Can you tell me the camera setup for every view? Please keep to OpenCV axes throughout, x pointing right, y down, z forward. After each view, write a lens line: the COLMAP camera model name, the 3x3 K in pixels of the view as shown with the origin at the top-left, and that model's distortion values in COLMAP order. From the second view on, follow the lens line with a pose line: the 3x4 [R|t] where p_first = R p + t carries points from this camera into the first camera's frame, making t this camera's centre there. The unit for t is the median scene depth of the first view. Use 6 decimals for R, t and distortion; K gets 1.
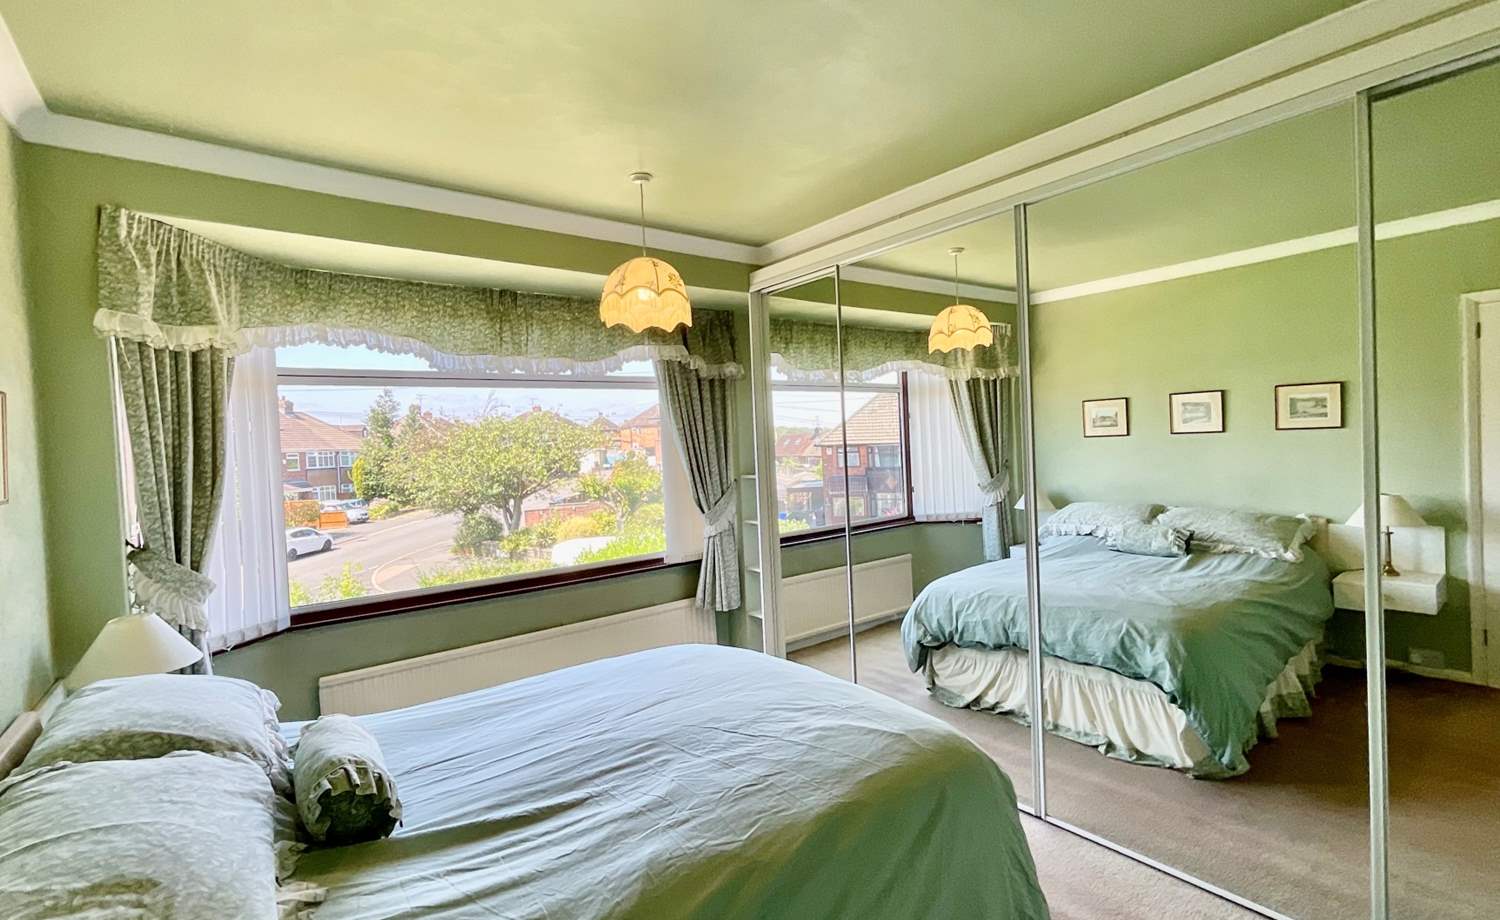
lens RADIAL K [[666.8, 0, 750.0], [0, 666.8, 460.0], [0, 0, 1]] dist [0.021545, 0.000378]
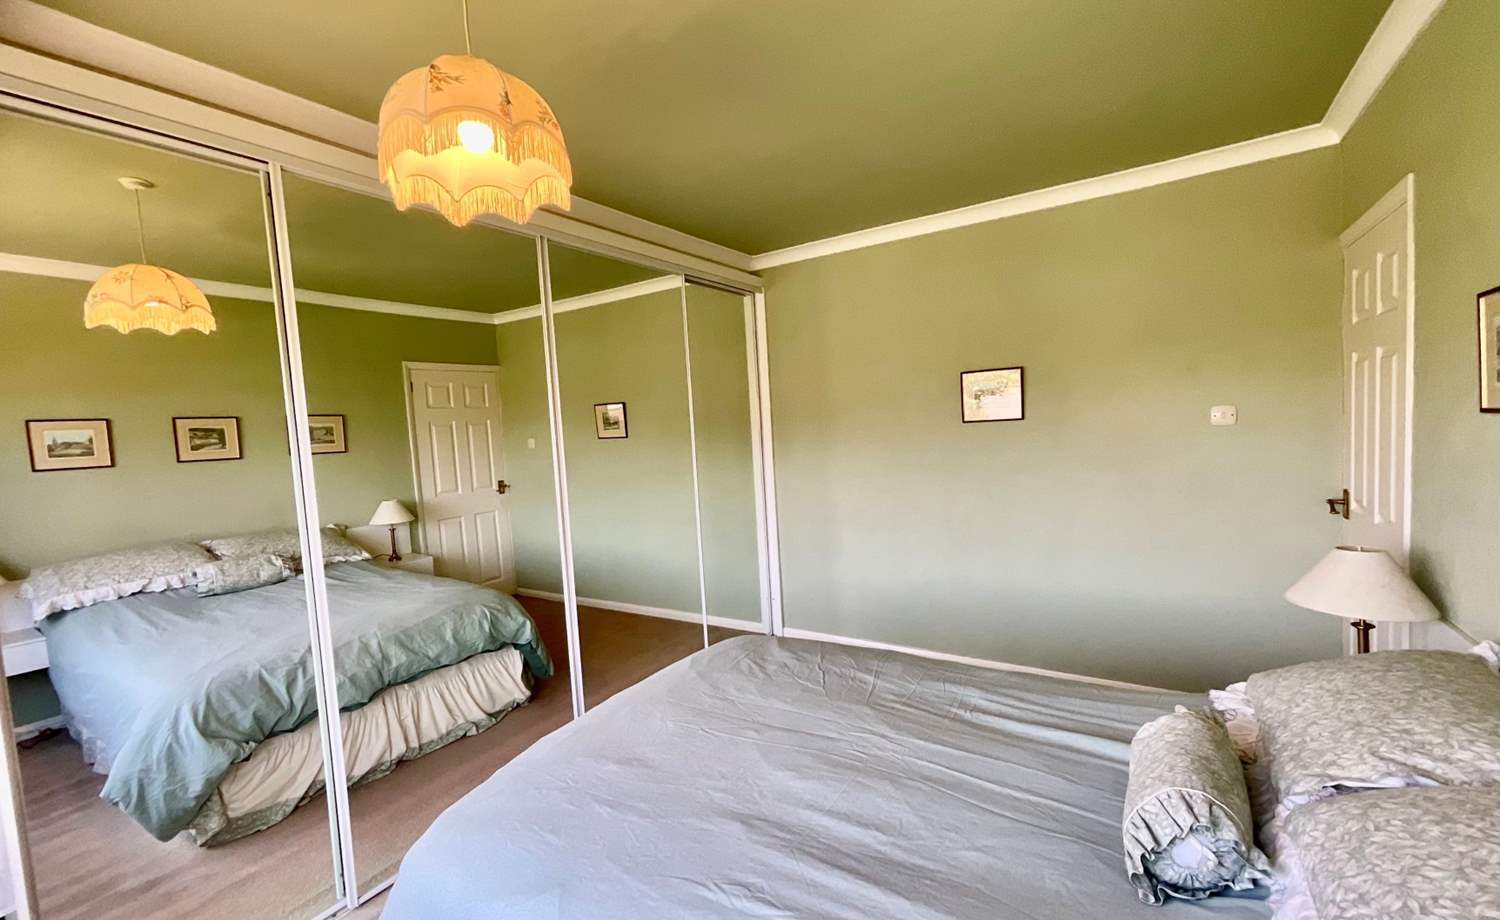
lens RADIAL K [[634.6, 0, 752.3], [0, 634.6, 463.5], [0, 0, 1]] dist [-0.003011, -0.000133]
pose [[-0.317355, 0.000150, 0.948307, -0.455211], [0.091767, 0.995312, 0.030552, 0.005903], [-0.943856, 0.096719, -0.315881, 0.658330]]
